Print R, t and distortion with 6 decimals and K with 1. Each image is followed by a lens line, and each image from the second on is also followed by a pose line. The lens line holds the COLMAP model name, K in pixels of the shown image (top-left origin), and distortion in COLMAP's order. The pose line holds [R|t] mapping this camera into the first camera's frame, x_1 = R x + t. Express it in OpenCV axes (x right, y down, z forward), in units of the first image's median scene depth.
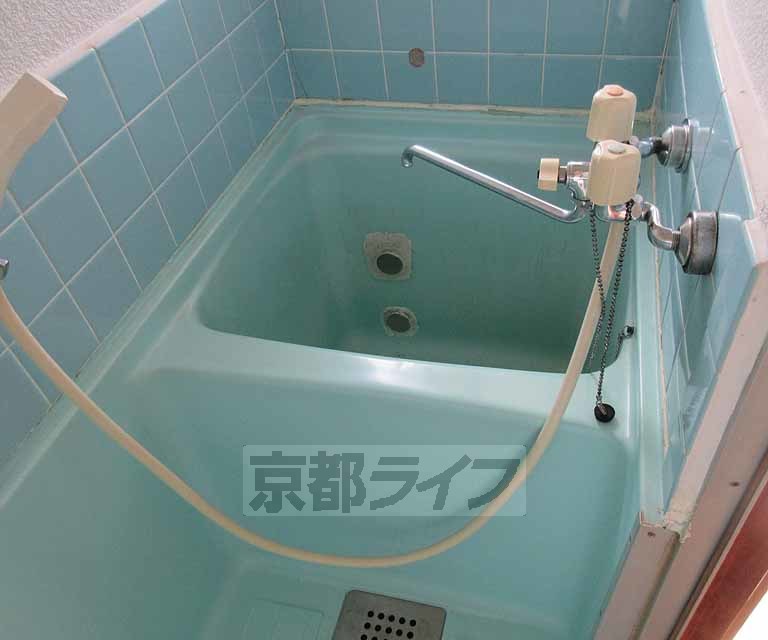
lens RADIAL K [[610.6, 0, 428.5], [0, 610.6, 319.8], [0, 0, 1]] dist [-0.000582, -0.002505]
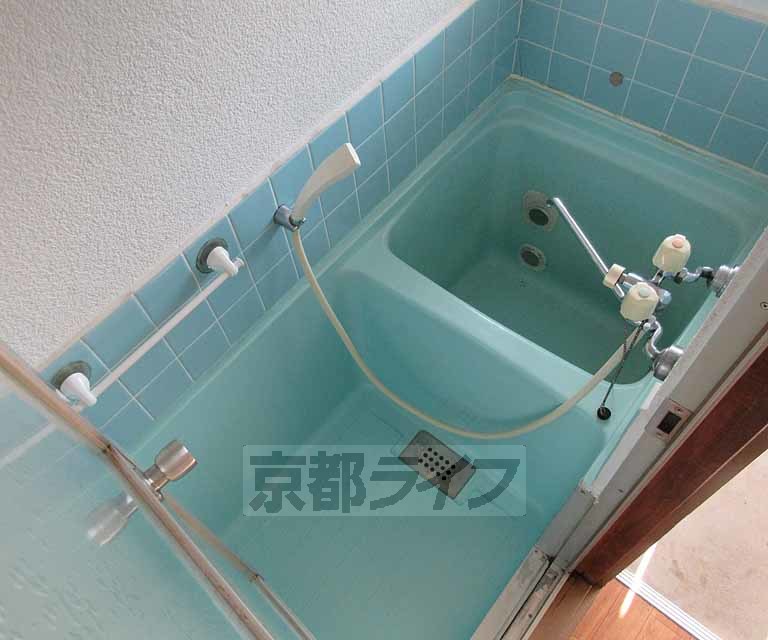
lens RADIAL K [[631.7, 0, 396.3], [0, 631.7, 320.3], [0, 0, 1]] dist [0.015473, -0.006707]
pose [[0.893173, 0.388196, -0.227037, 0.063882], [-0.311982, 0.898474, 0.308889, -0.267325], [0.323896, -0.205060, 0.923603, -0.407951]]
